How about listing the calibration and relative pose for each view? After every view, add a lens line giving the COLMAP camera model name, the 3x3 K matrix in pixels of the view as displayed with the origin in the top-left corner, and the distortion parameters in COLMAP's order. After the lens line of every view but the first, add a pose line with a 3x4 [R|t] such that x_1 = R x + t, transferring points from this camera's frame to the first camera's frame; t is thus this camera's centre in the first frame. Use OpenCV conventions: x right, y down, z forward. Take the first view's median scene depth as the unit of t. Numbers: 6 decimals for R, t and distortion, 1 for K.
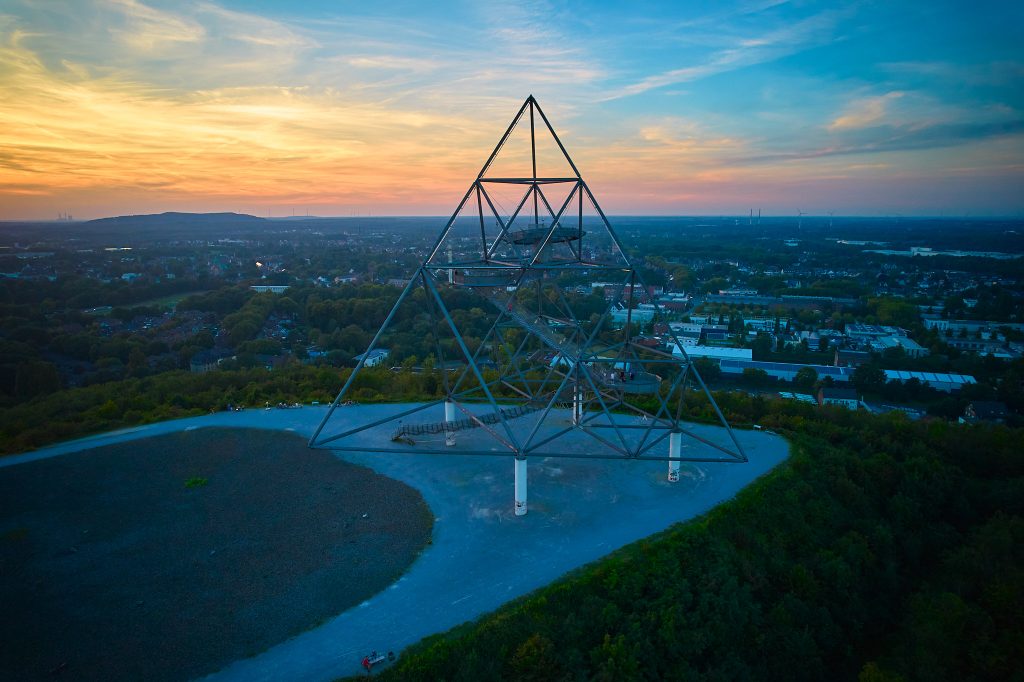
lens RADIAL K [[652.2, 0, 519.0], [0, 652.2, 353.9], [0, 0, 1]] dist [-0.065011, 0.052126]
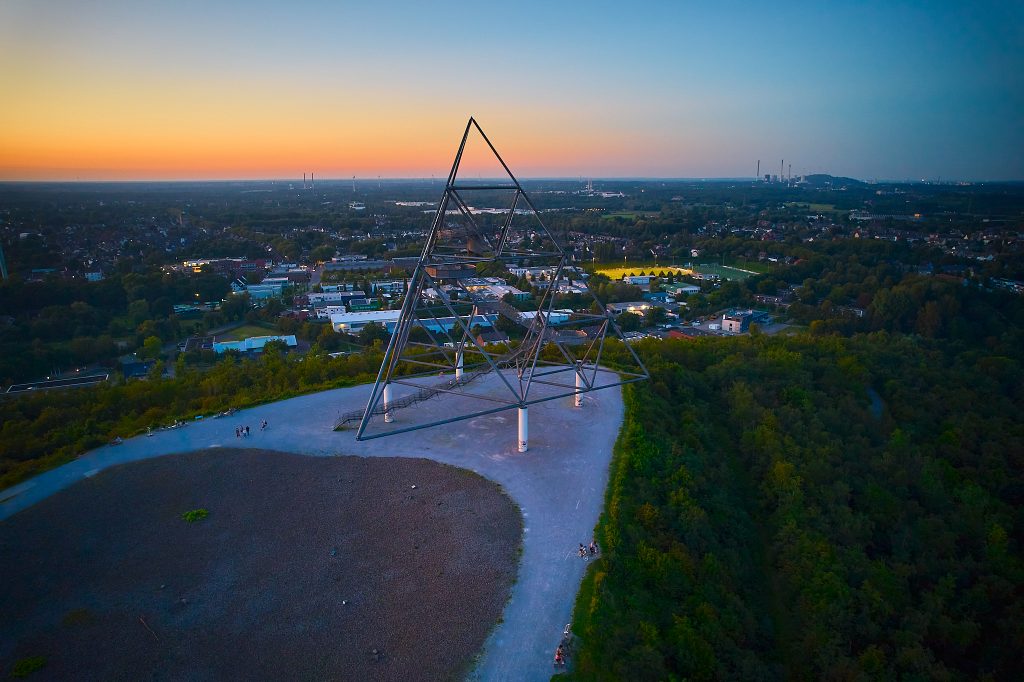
lens RADIAL K [[652.2, 0, 514.5], [0, 652.2, 349.8], [0, 0, 1]] dist [-0.065011, 0.052126]
pose [[0.791971, -0.156198, 0.590241, -0.083012], [0.127696, 0.987717, 0.090044, -0.008099], [-0.597056, 0.004059, 0.802189, -0.003819]]
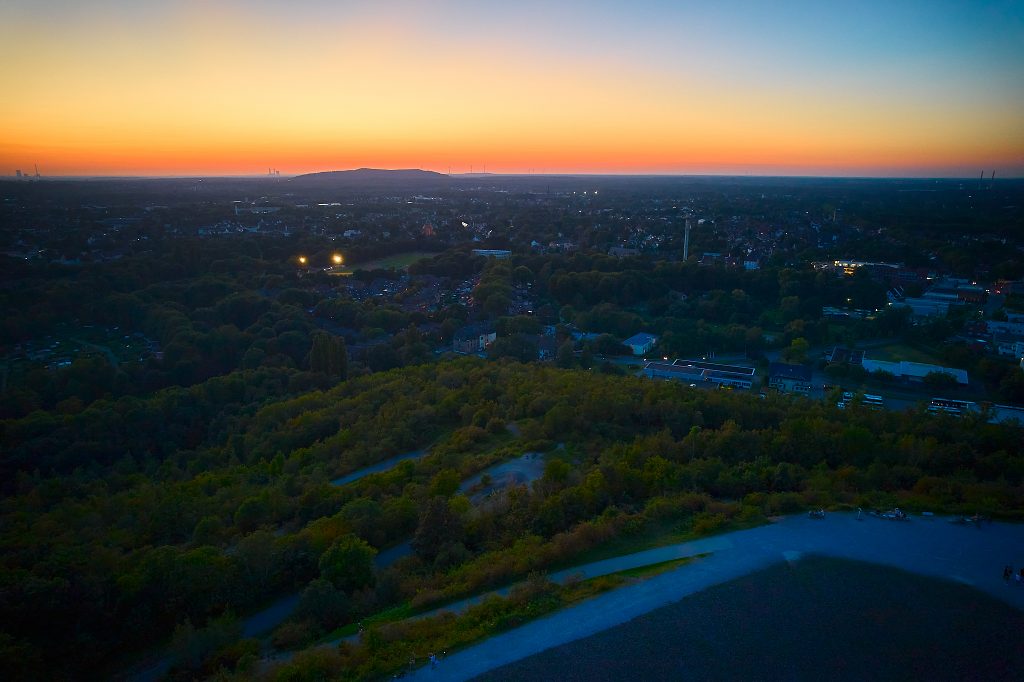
lens RADIAL K [[652.2, 0, 519.3], [0, 652.2, 346.1], [0, 0, 1]] dist [-0.065011, 0.052126]
pose [[0.968362, 0.069498, -0.239676, -0.097739], [-0.057451, 0.996726, 0.056898, -0.018698], [0.242845, -0.041328, 0.969184, 0.045841]]
